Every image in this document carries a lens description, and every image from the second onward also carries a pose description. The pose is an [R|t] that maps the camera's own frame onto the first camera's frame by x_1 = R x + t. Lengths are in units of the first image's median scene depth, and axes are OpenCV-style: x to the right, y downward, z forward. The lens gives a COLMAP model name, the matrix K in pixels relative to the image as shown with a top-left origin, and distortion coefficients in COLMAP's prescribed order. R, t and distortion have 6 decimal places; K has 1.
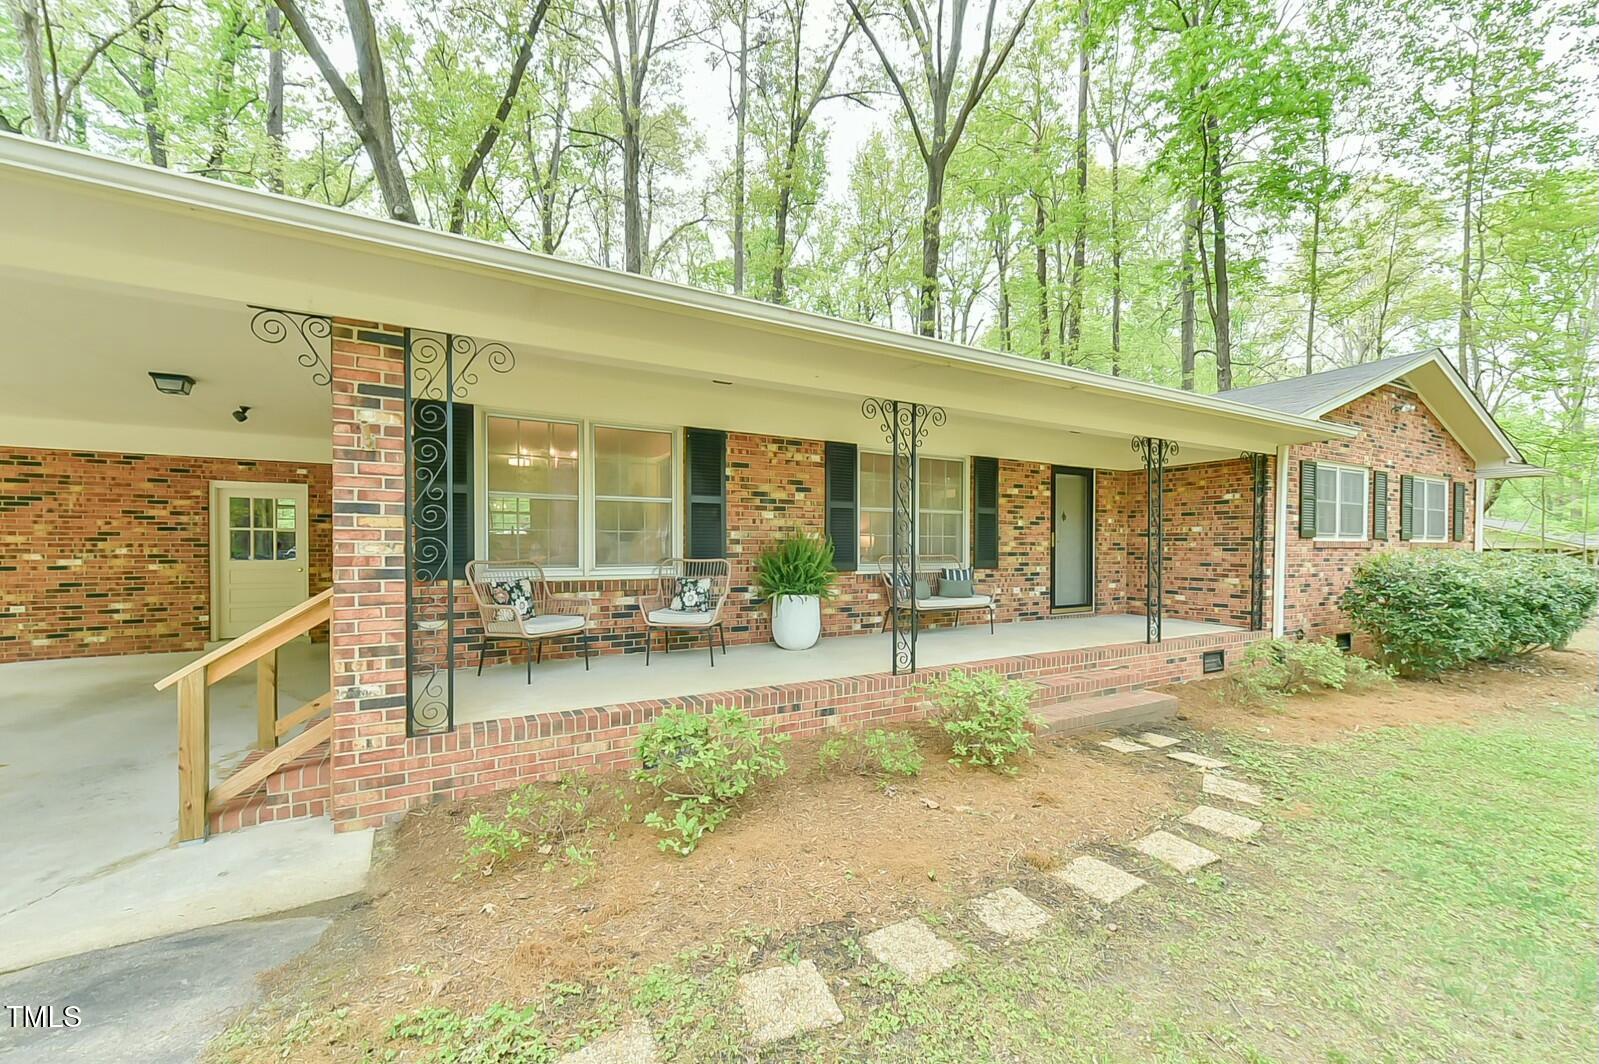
lens RADIAL K [[625.1, 0, 802.0], [0, 625.1, 555.6], [0, 0, 1]] dist [0.012780, 0.000620]
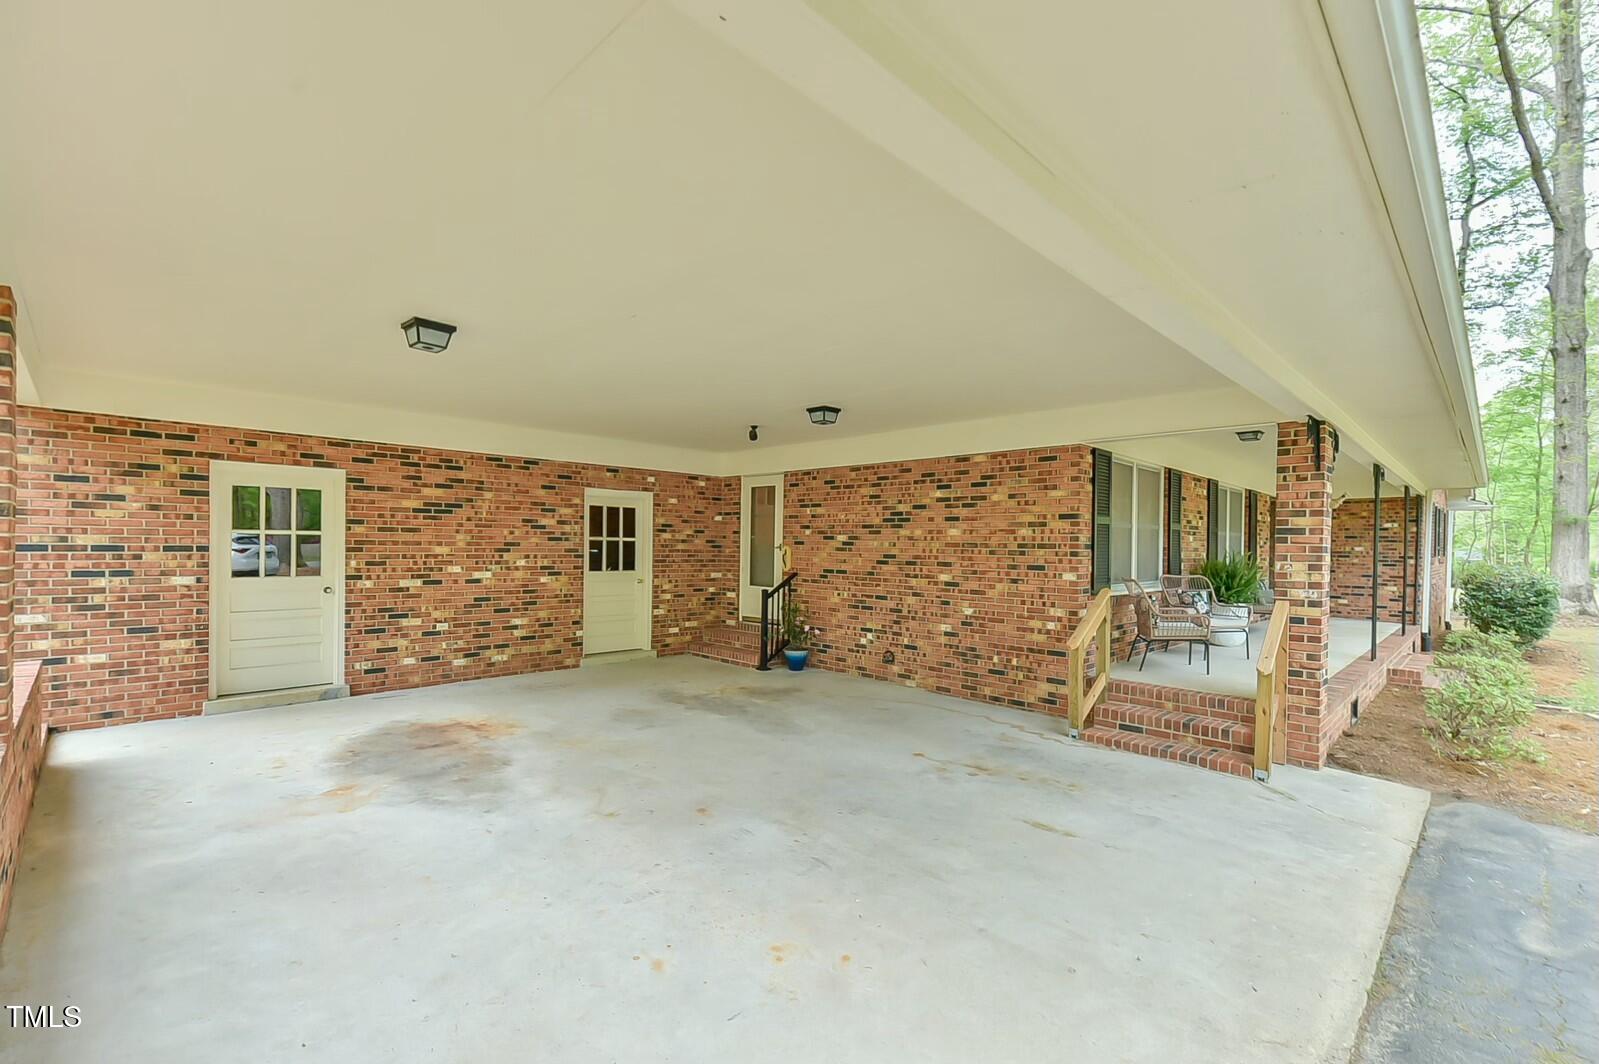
lens RADIAL K [[698.0, 0, 803.9], [0, 698.0, 552.9], [0, 0, 1]] dist [0.004243, 0.000046]
pose [[0.963179, 0.008575, 0.268724, -0.949760], [-0.007902, 0.999962, -0.003585, -0.021131], [-0.268744, 0.001330, 0.963211, -0.101449]]
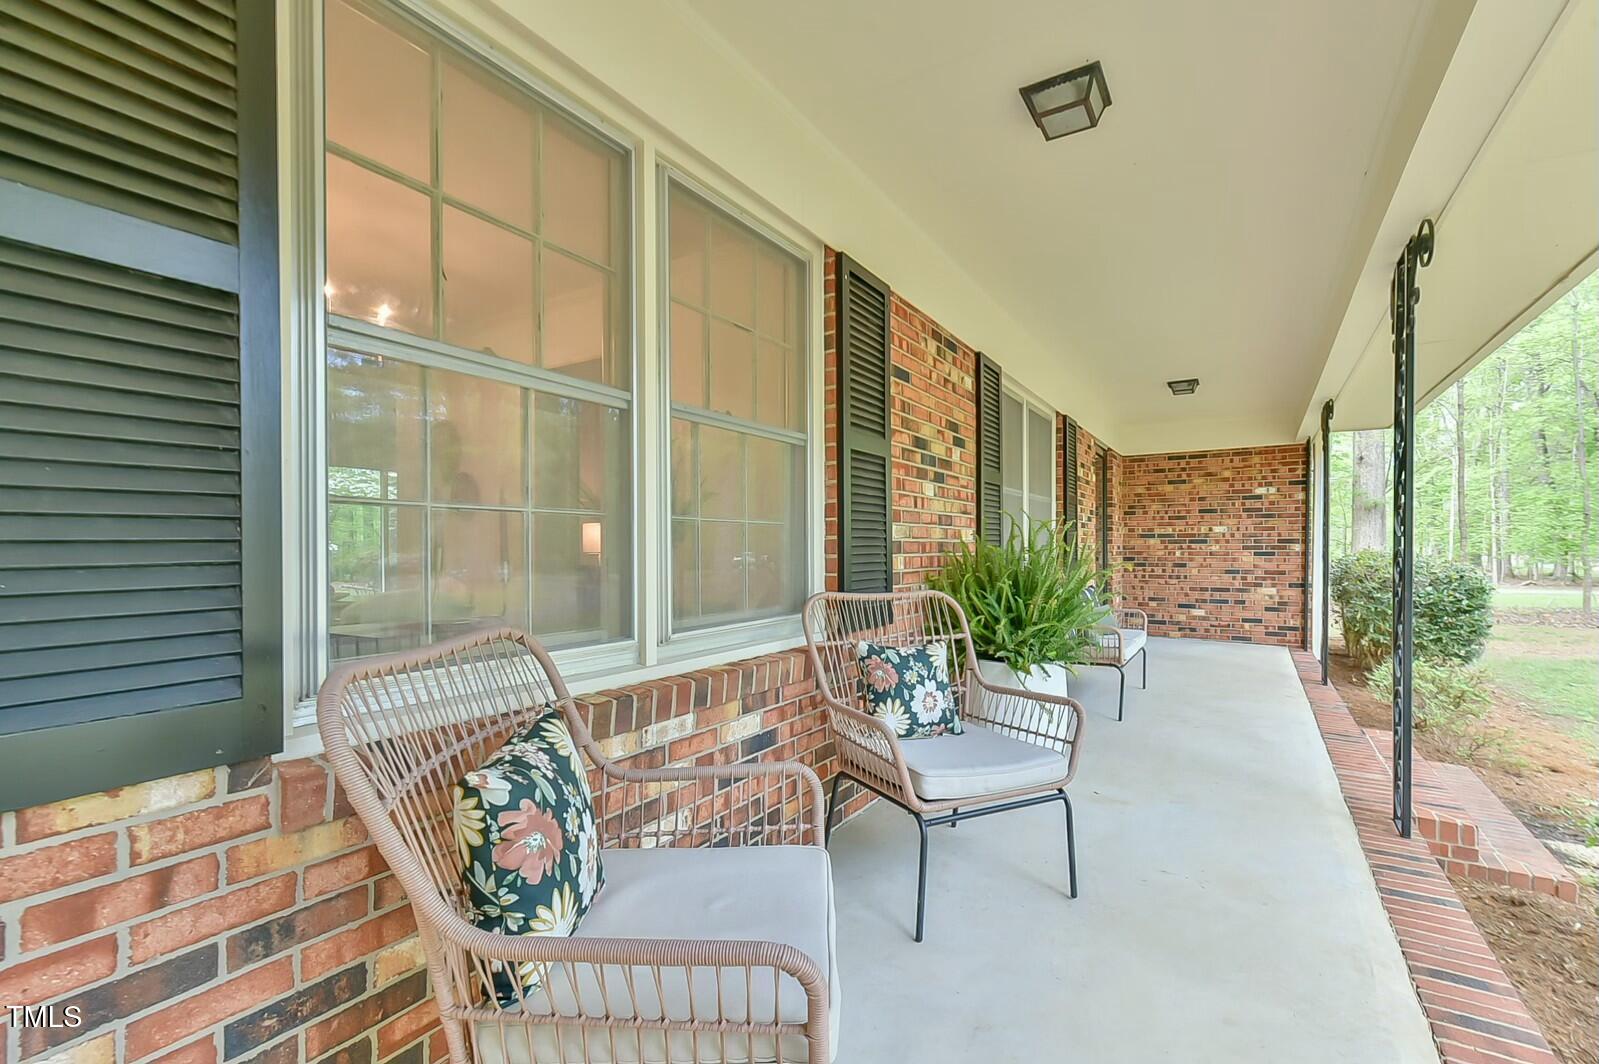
lens RADIAL K [[698.0, 0, 803.9], [0, 698.0, 552.9], [0, 0, 1]] dist [0.004243, 0.000046]
pose [[0.884435, -0.007159, 0.466608, -0.310606], [0.010726, 0.999930, -0.004990, -0.013226], [-0.466540, 0.009418, 0.884450, 0.477238]]
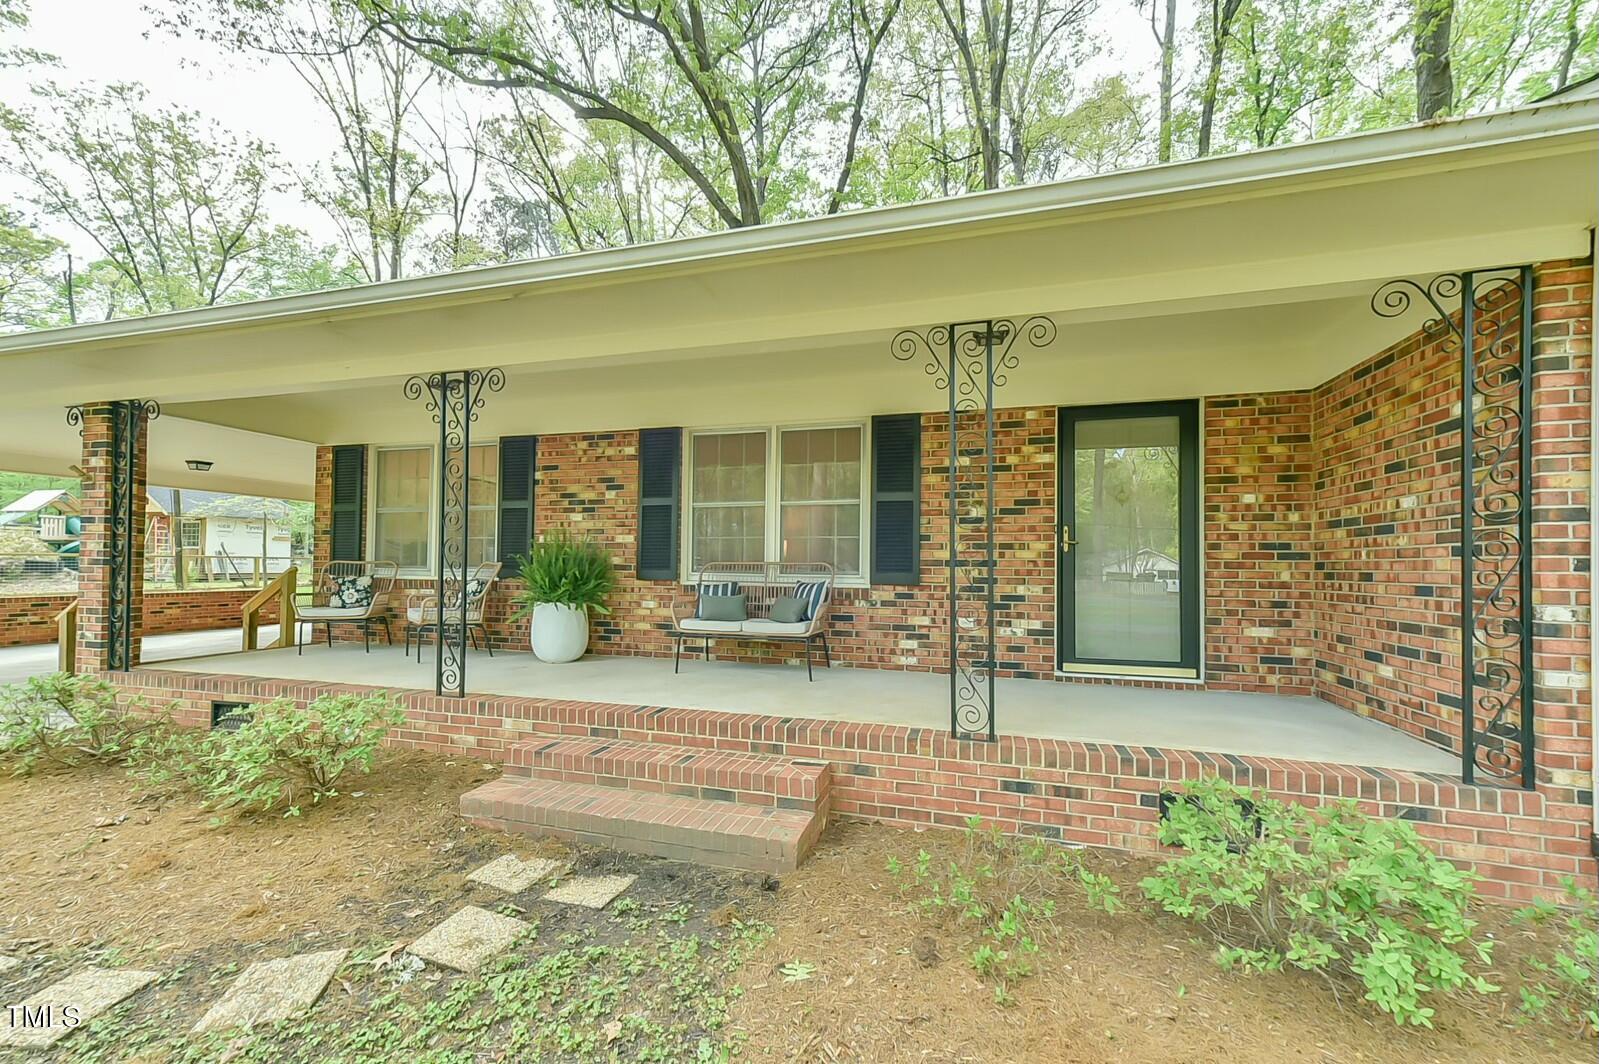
lens RADIAL K [[625.1, 0, 802.0], [0, 625.1, 555.6], [0, 0, 1]] dist [0.012780, 0.000620]
pose [[0.697464, -0.008354, -0.716571, 0.700896], [-0.018811, 0.999374, -0.029960, 0.011959], [0.716373, 0.034375, 0.696871, 0.481525]]
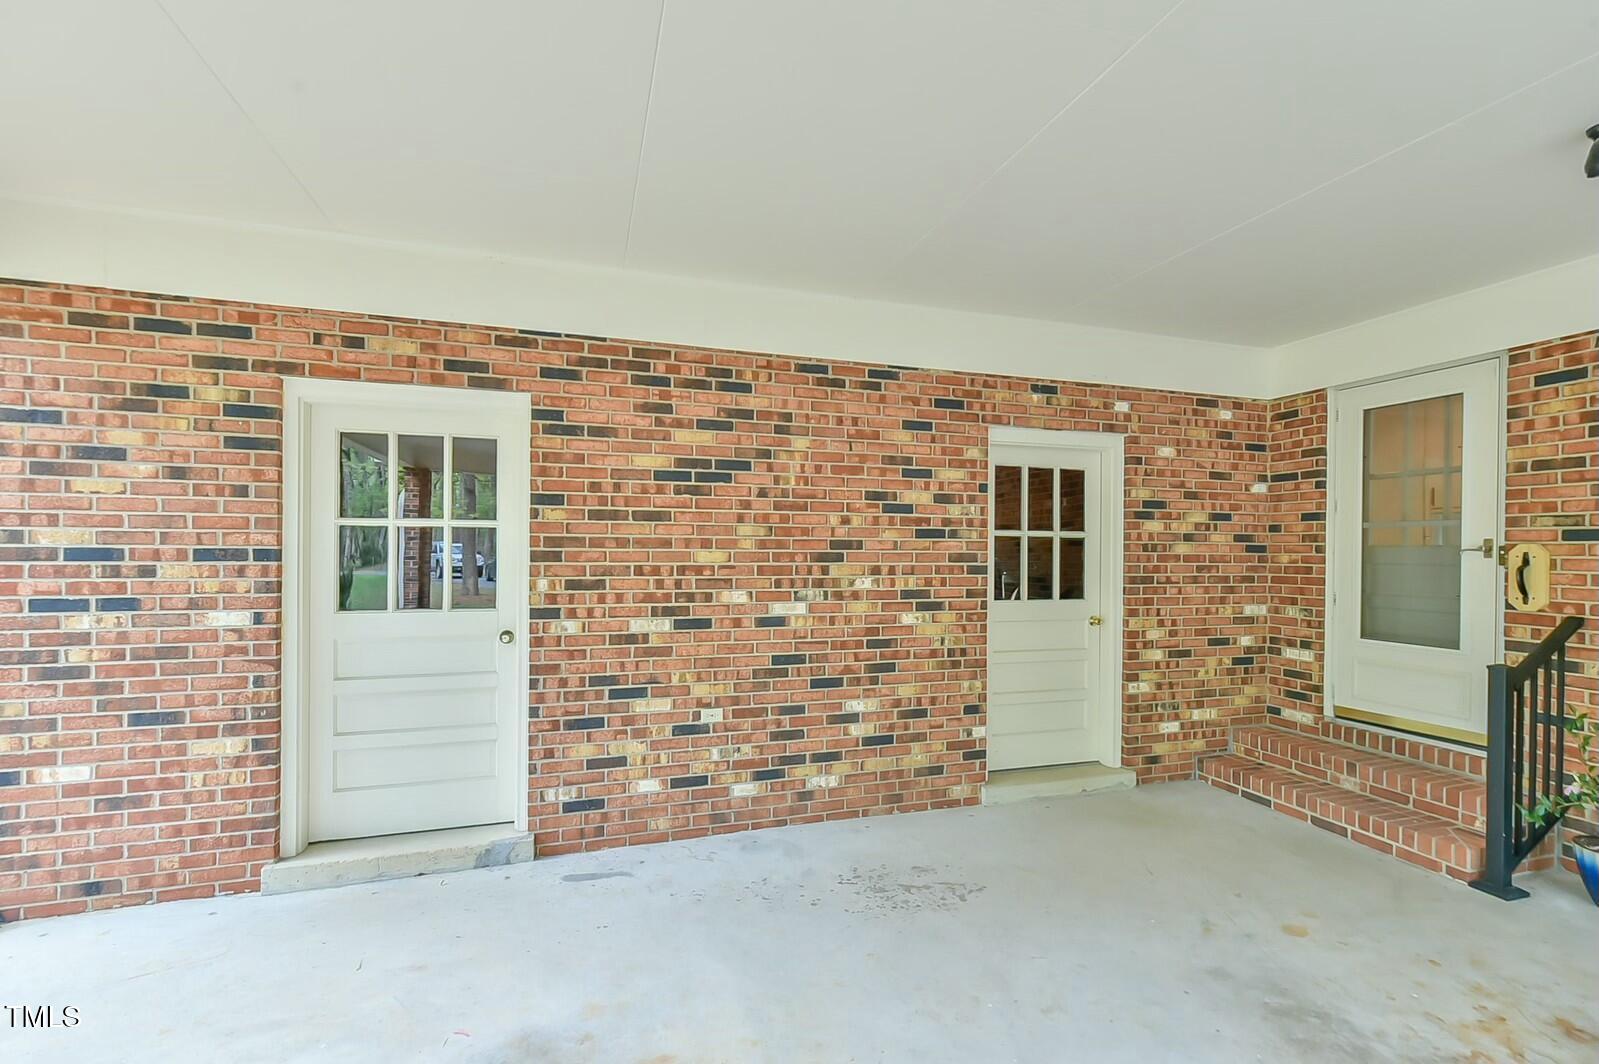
lens RADIAL K [[698.0, 0, 803.9], [0, 698.0, 552.9], [0, 0, 1]] dist [0.004243, 0.000046]
pose [[0.977275, 0.005538, -0.211902, -1.011714], [-0.008254, 0.999895, -0.011936, -0.022287], [0.211814, 0.013414, 0.977218, 0.511938]]
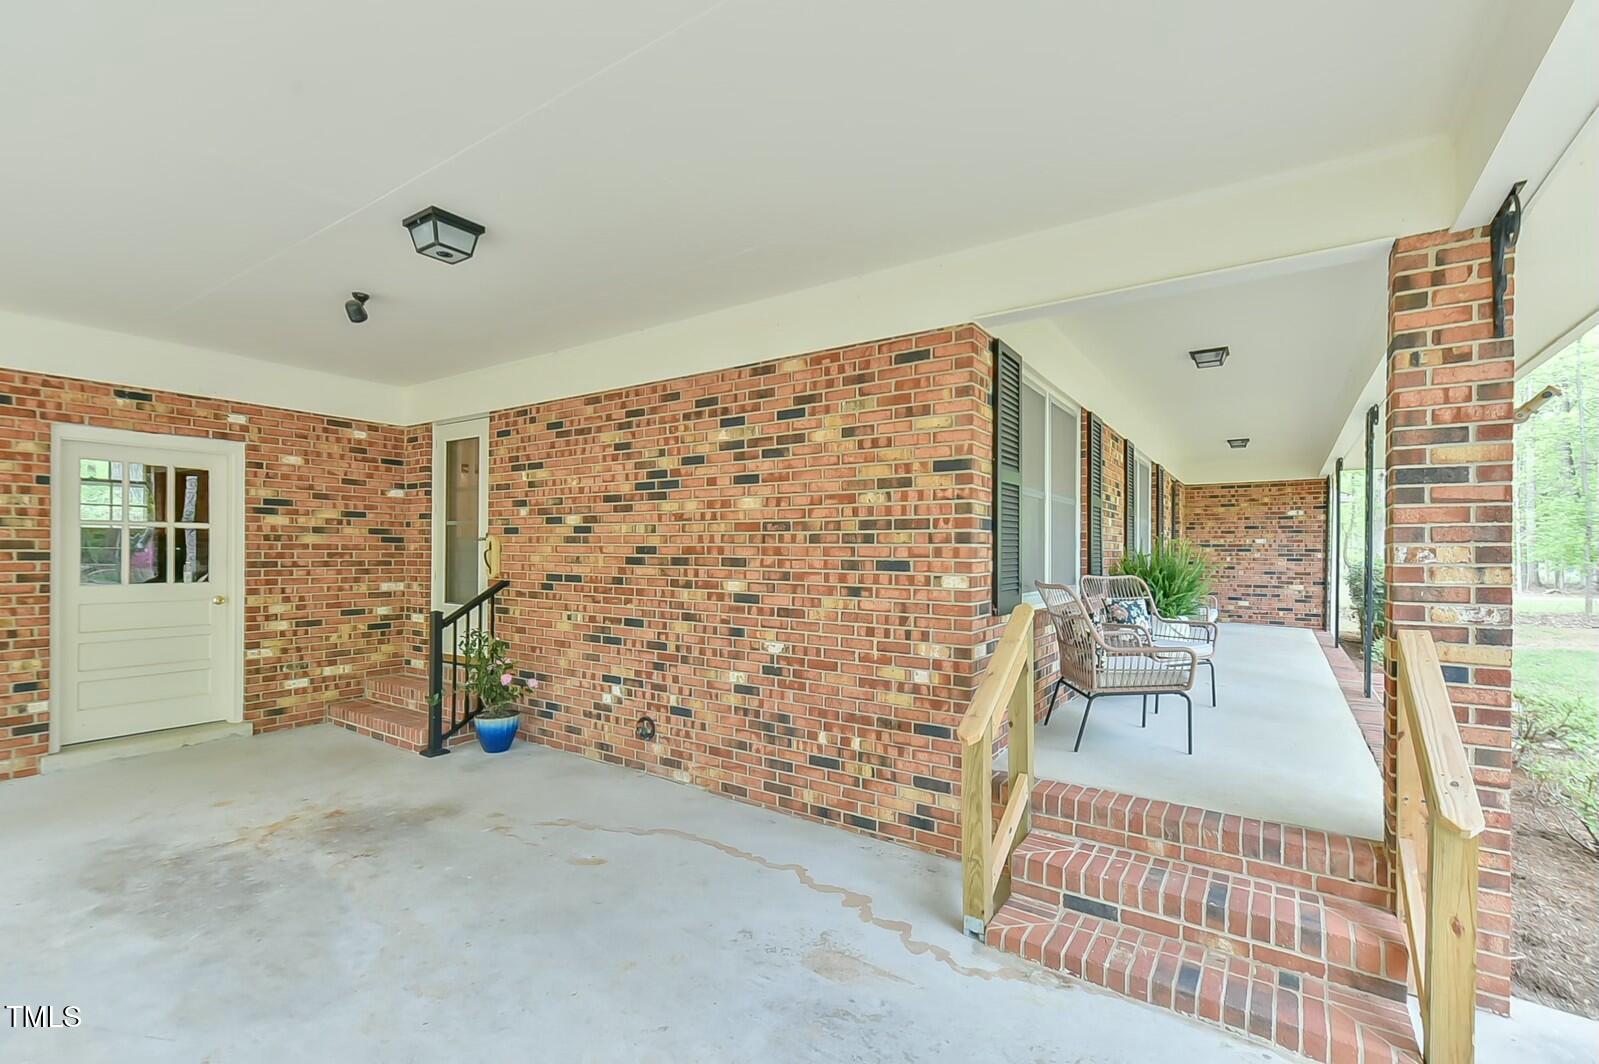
lens RADIAL K [[698.0, 0, 803.9], [0, 698.0, 552.9], [0, 0, 1]] dist [0.004243, 0.000046]
pose [[0.896178, 0.002066, 0.443689, -0.693371], [0.002800, 0.999943, -0.010312, -0.011979], [-0.443685, 0.010484, 0.896121, 0.273518]]
